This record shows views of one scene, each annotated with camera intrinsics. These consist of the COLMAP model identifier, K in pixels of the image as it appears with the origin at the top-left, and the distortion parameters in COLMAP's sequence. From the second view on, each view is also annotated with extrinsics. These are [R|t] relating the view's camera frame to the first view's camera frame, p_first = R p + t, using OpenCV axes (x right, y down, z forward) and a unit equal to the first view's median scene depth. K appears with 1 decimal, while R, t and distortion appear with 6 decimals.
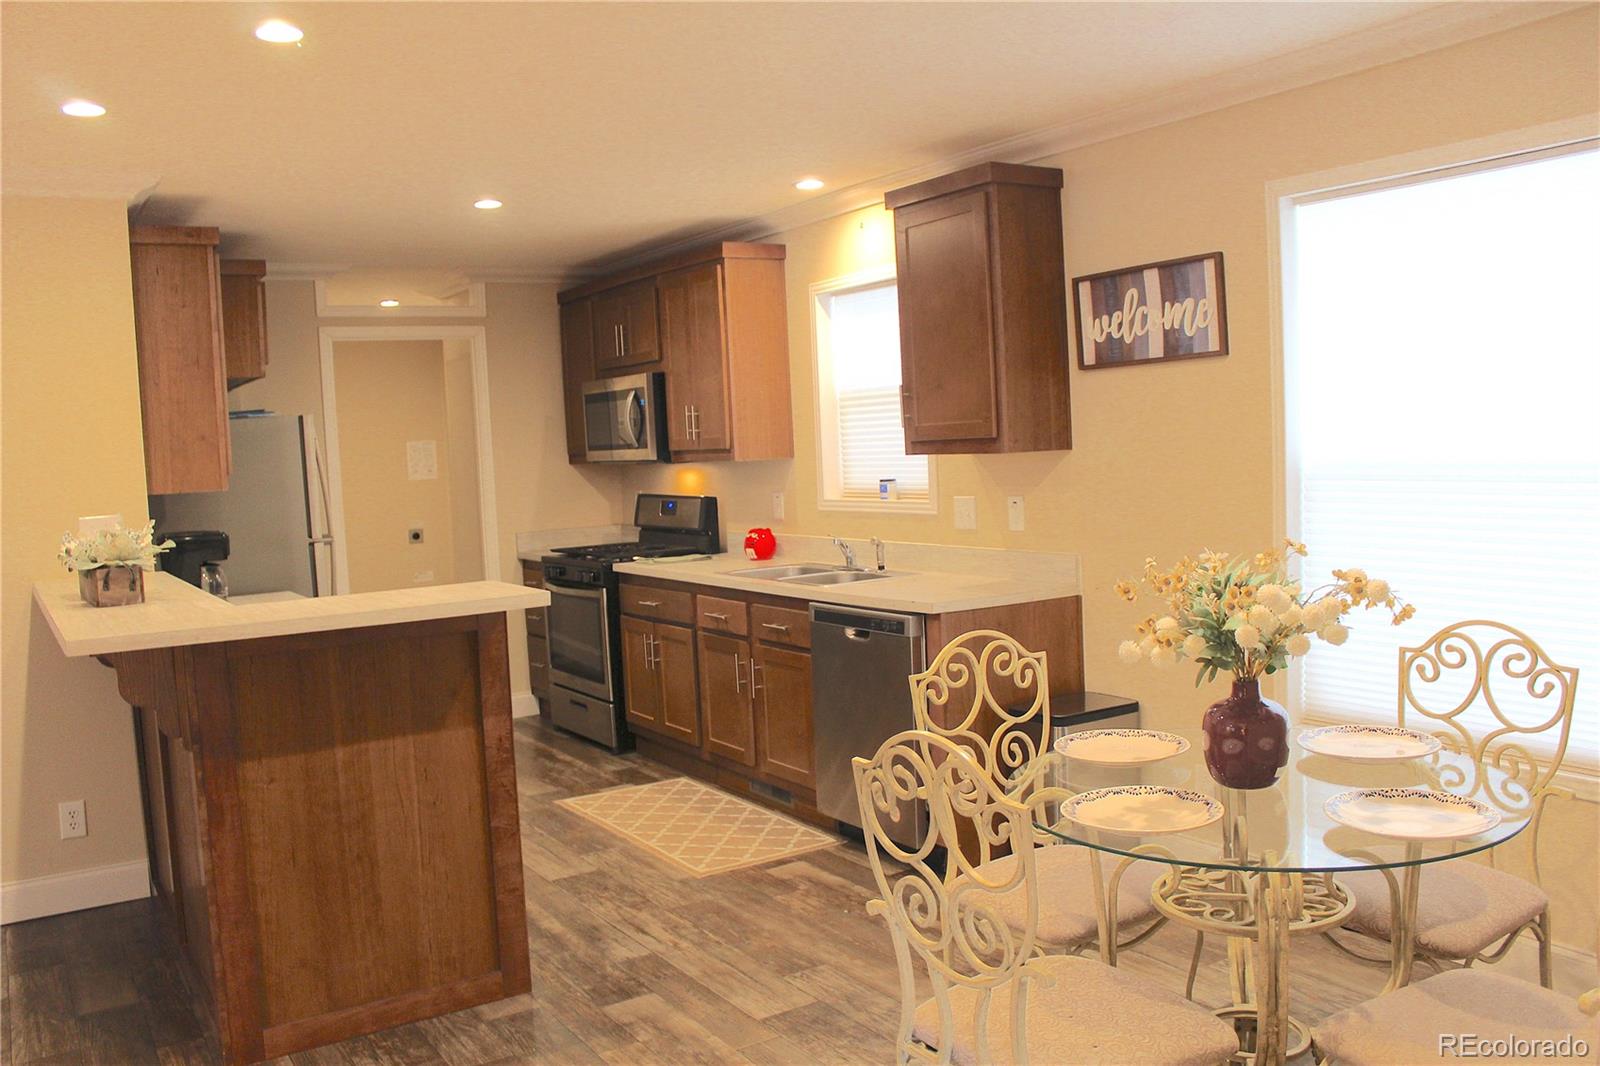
lens RADIAL K [[1331.6, 0, 792.5], [0, 1331.6, 533.8], [0, 0, 1]] dist [-0.148355, 0.092487]
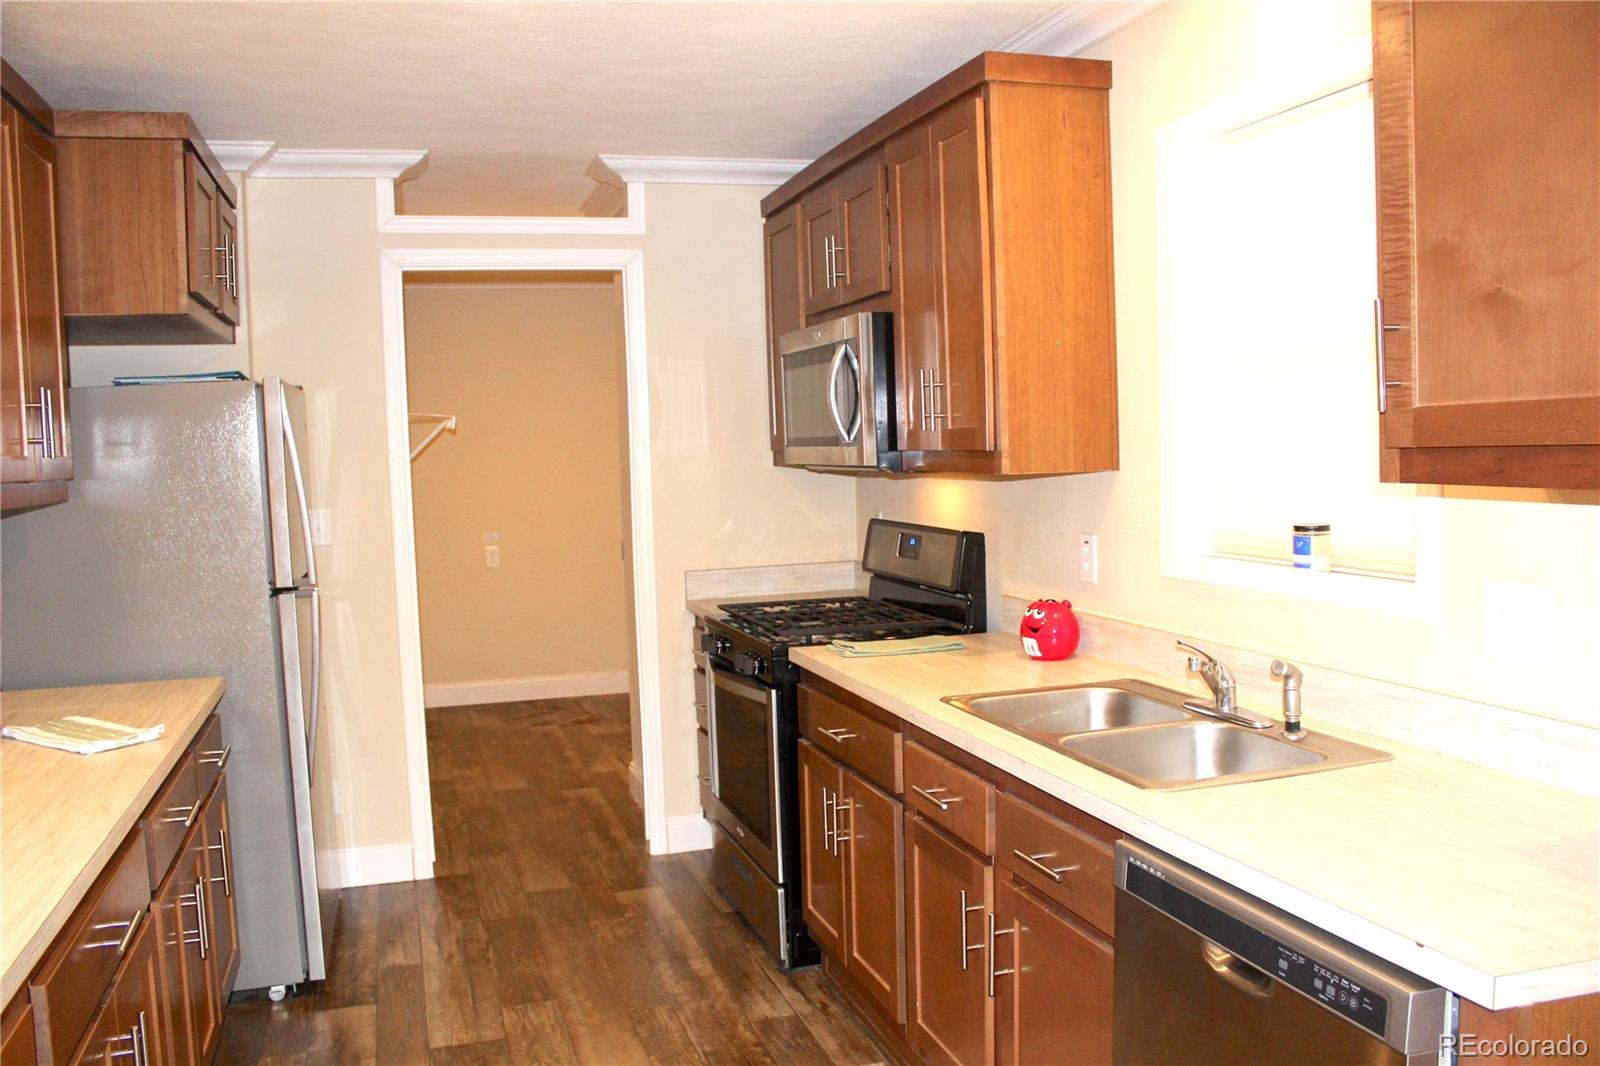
lens RADIAL K [[1331.6, 0, 808.6], [0, 1331.6, 540.9], [0, 0, 1]] dist [-0.148355, 0.092487]
pose [[0.967305, 0.037074, -0.250893, 0.022145], [-0.033978, 0.999284, 0.016665, -0.052404], [0.251331, -0.007596, 0.967871, 0.718242]]
